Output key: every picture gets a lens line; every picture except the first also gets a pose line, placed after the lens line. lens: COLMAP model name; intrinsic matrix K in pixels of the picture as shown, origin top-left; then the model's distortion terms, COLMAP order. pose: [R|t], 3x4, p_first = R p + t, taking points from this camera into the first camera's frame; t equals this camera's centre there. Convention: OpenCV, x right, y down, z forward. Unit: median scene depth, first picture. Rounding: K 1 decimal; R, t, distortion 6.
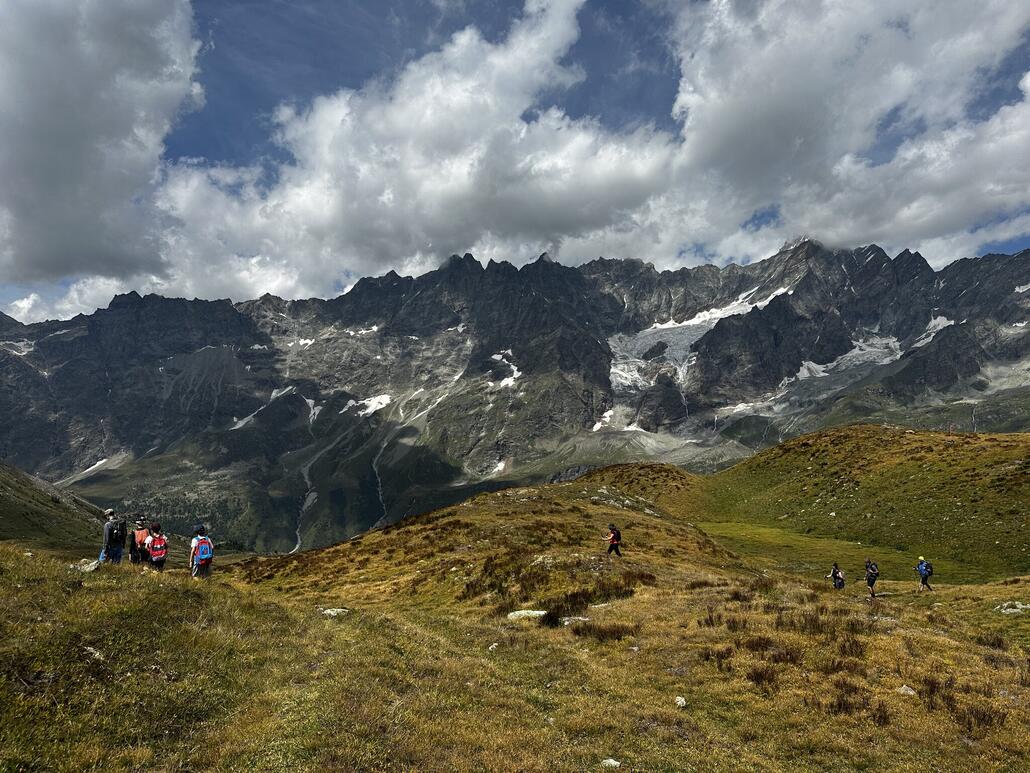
lens RADIAL K [[736.8, 0, 516.6], [0, 736.8, 398.0], [0, 0, 1]] dist [-0.013571, -0.002461]
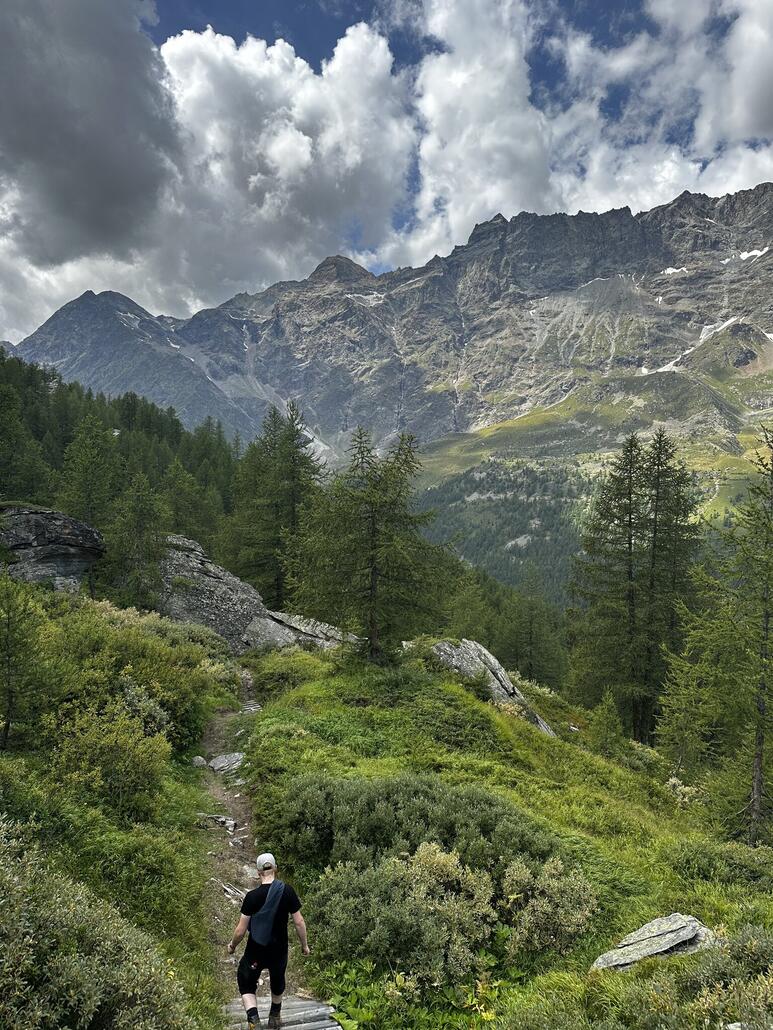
lens RADIAL K [[736.8, 0, 389.5], [0, 736.8, 517.5], [0, 0, 1]] dist [-0.013571, -0.002461]
pose [[0.806464, 0.058815, -0.588350, -0.176622], [0.007846, 0.993889, 0.110109, 0.078013], [0.591231, -0.093415, 0.801074, 0.353235]]
